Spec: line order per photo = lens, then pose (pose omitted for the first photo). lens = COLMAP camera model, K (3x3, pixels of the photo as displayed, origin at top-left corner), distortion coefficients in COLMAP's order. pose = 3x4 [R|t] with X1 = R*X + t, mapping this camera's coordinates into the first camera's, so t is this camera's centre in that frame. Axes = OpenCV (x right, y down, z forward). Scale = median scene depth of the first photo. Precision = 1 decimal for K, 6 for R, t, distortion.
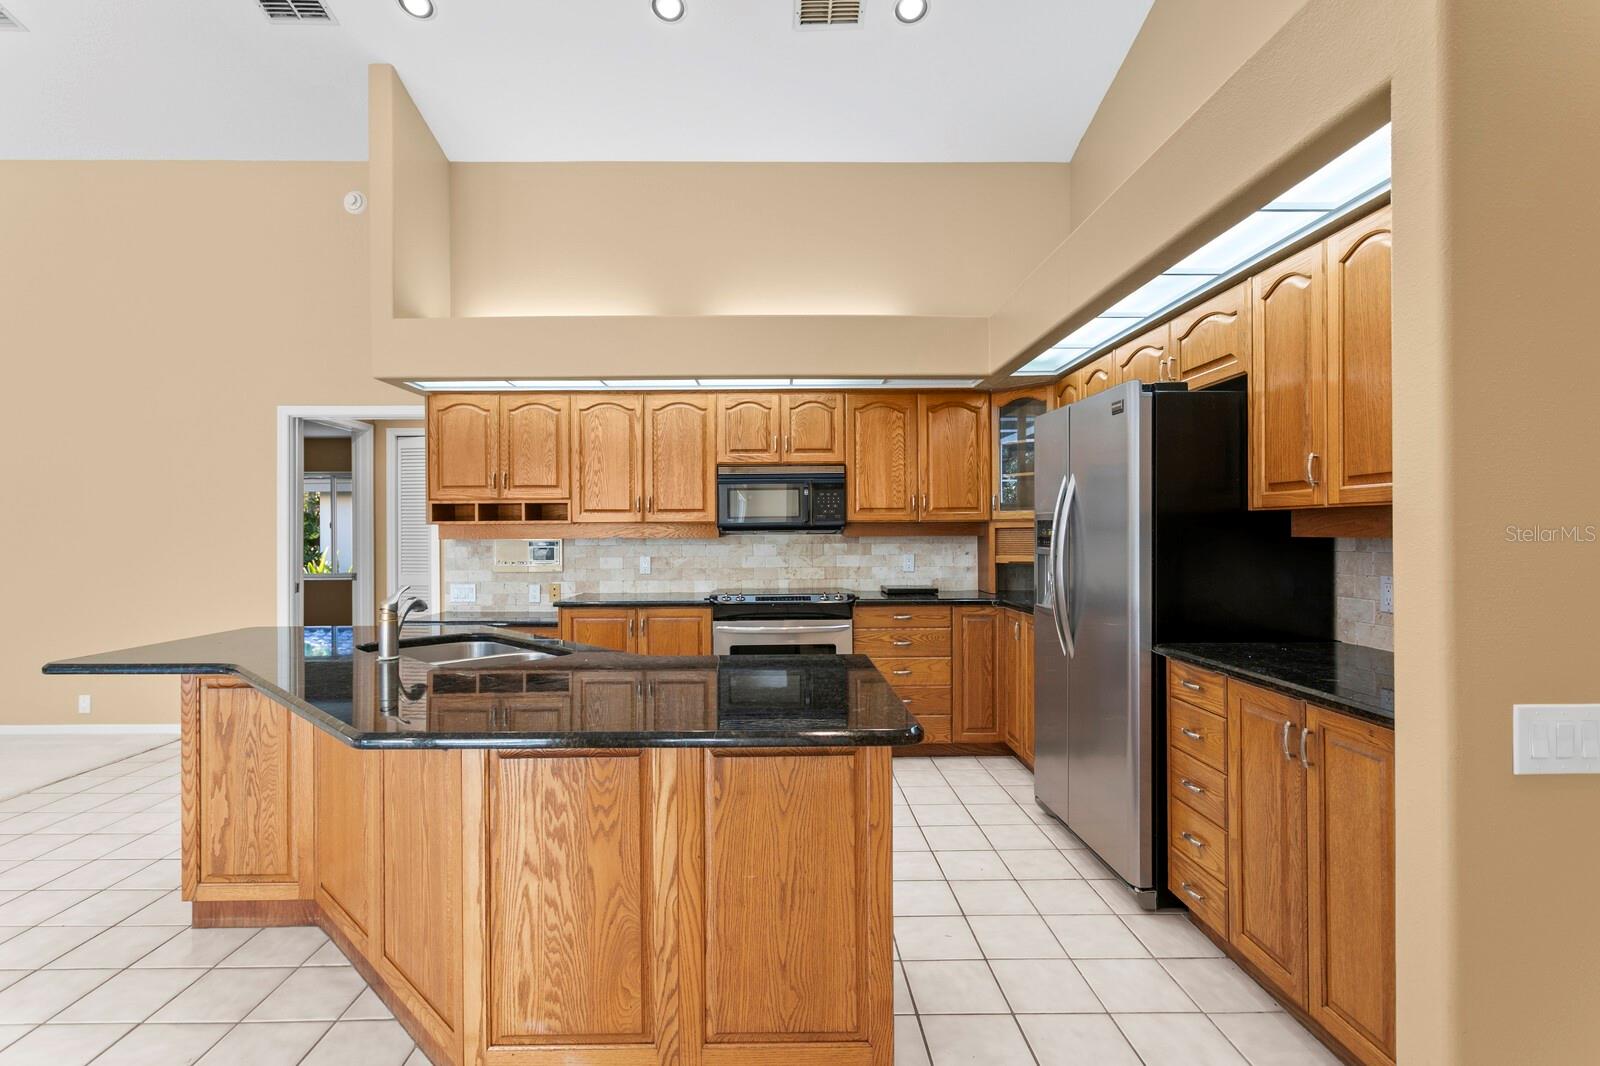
lens RADIAL K [[757.6, 0, 784.5], [0, 757.6, 531.8], [0, 0, 1]] dist [0.000334, 0.000812]
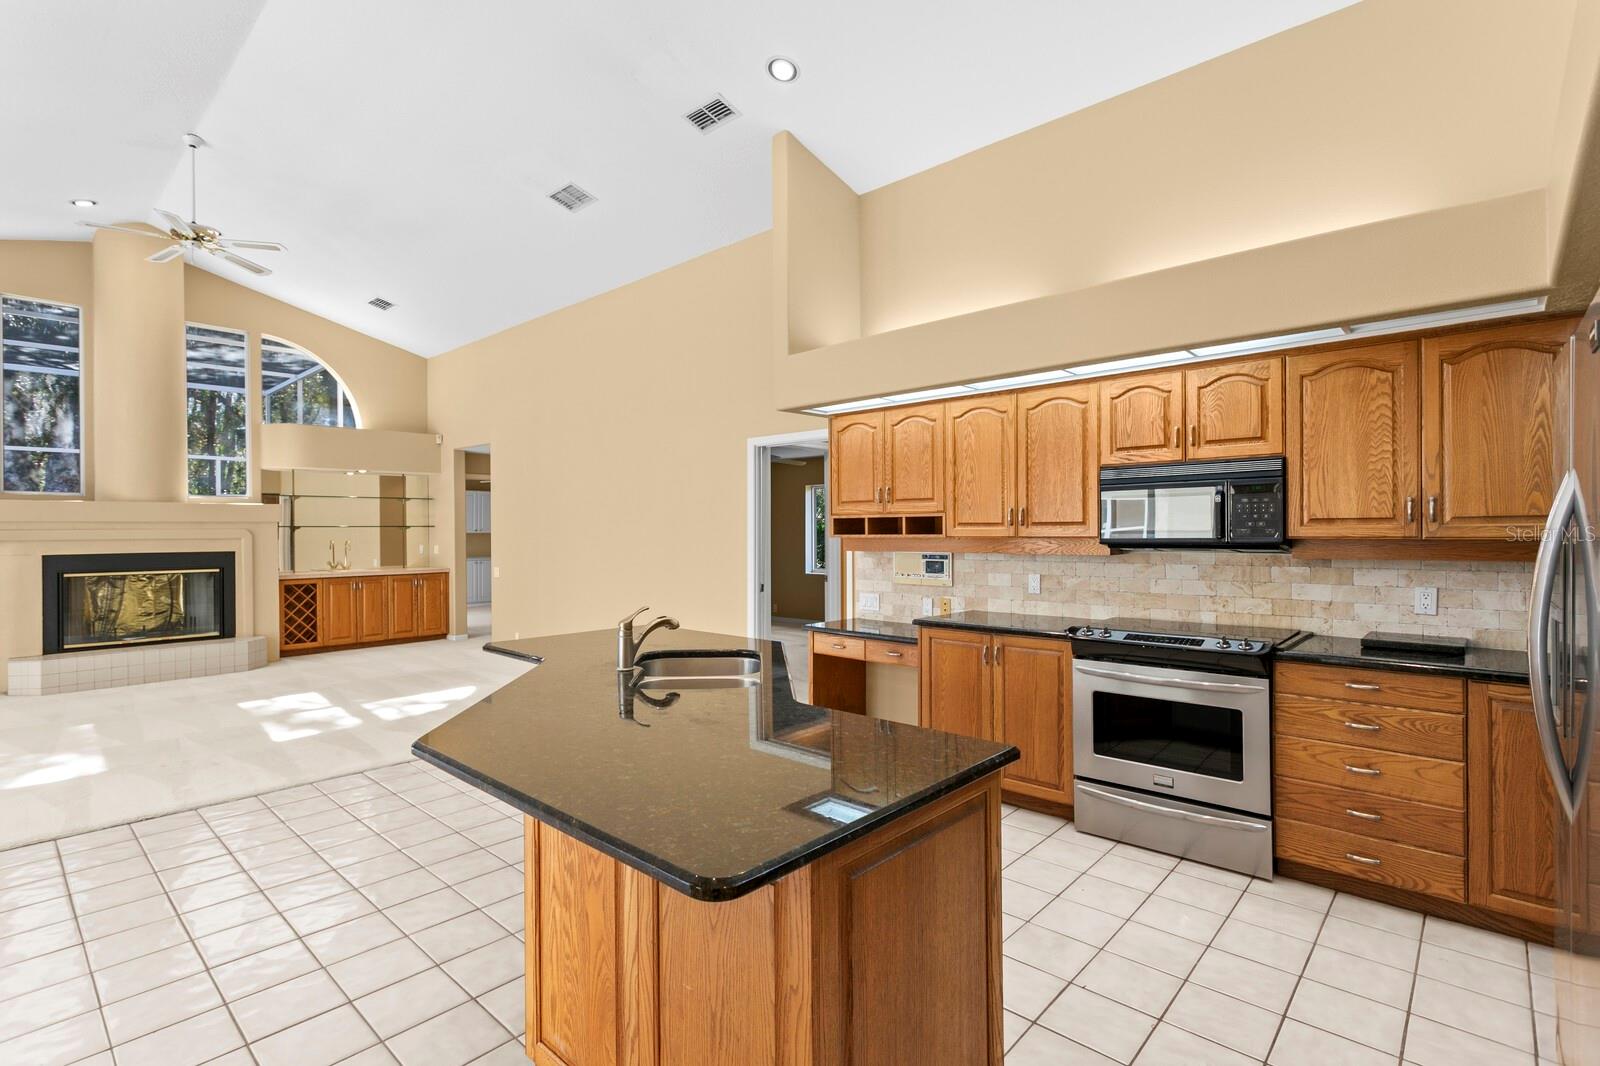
lens RADIAL K [[757.6, 0, 784.5], [0, 757.6, 531.8], [0, 0, 1]] dist [0.000334, 0.000812]
pose [[0.720819, 0.002715, -0.693118, 0.234440], [0.003729, 0.999963, 0.007795, -0.026558], [0.693113, -0.008204, 0.720782, 0.169143]]
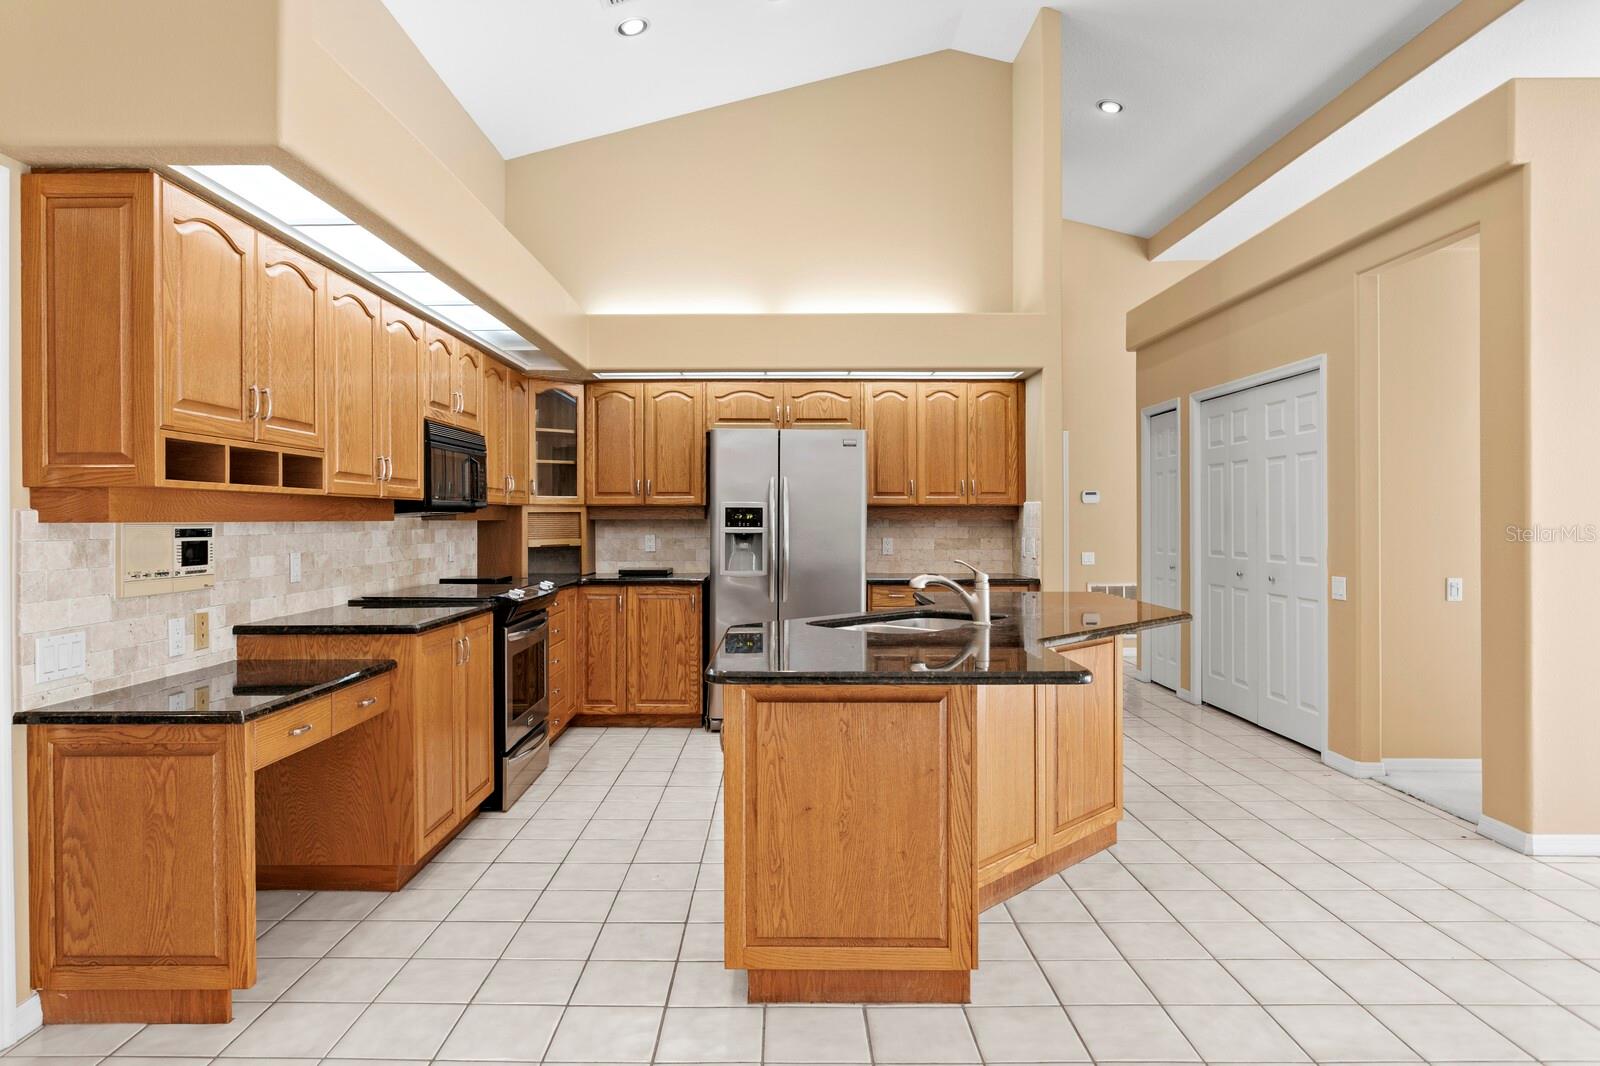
lens RADIAL K [[946.2, 0, 781.1], [0, 946.2, 517.0], [0, 0, 1]] dist [-0.009793, 0.001743]
pose [[0.020877, 0.007888, 0.999751, -0.975464], [-0.000604, 0.999969, -0.007877, 0.010821], [-0.999782, -0.000440, 0.020881, 0.644871]]
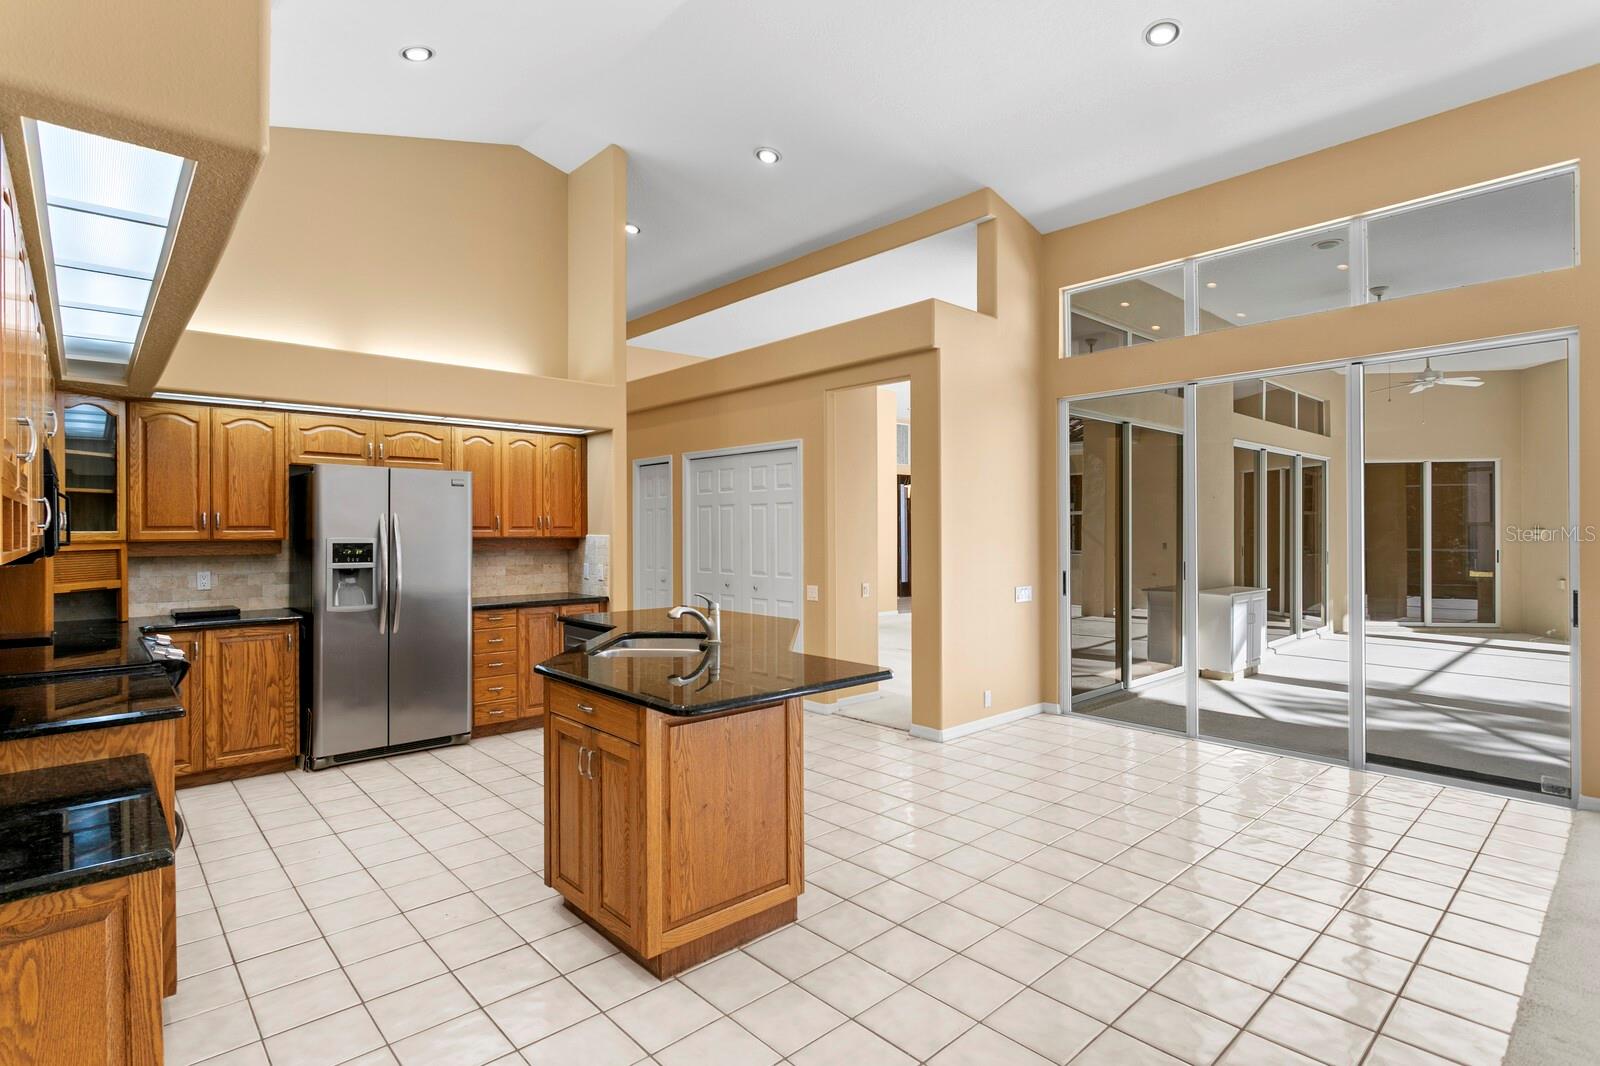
lens RADIAL K [[784.0, 0, 778.0], [0, 784.0, 528.4], [0, 0, 1]] dist [-0.008440, 0.000713]
pose [[-0.652847, 0.008634, 0.757440, -0.891576], [0.005672, 0.999963, -0.006510, -0.020530], [-0.757468, 0.000046, -0.652872, 0.965920]]
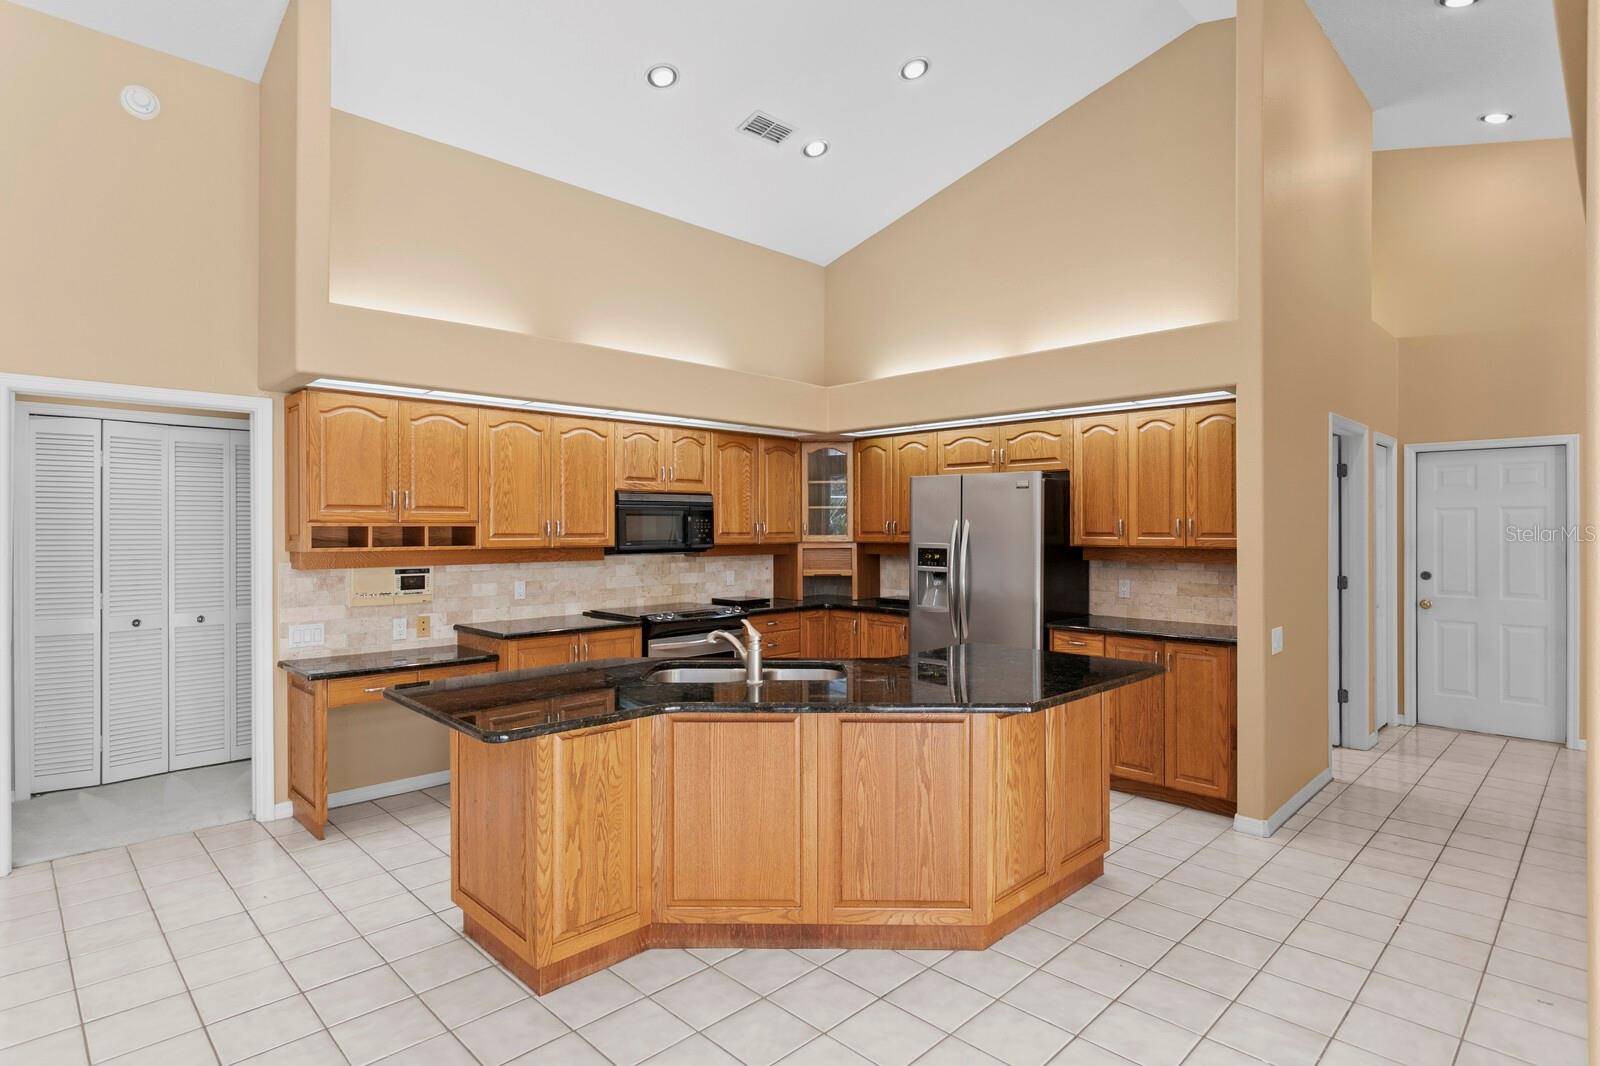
lens RADIAL K [[821.0, 0, 783.9], [0, 821.0, 528.8], [0, 0, 1]] dist [-0.003164, 0.000278]
pose [[0.726409, 0.005224, 0.687242, -0.696009], [-0.004373, 0.999986, -0.002979, -0.033940], [-0.687248, -0.000841, 0.726422, 0.023414]]
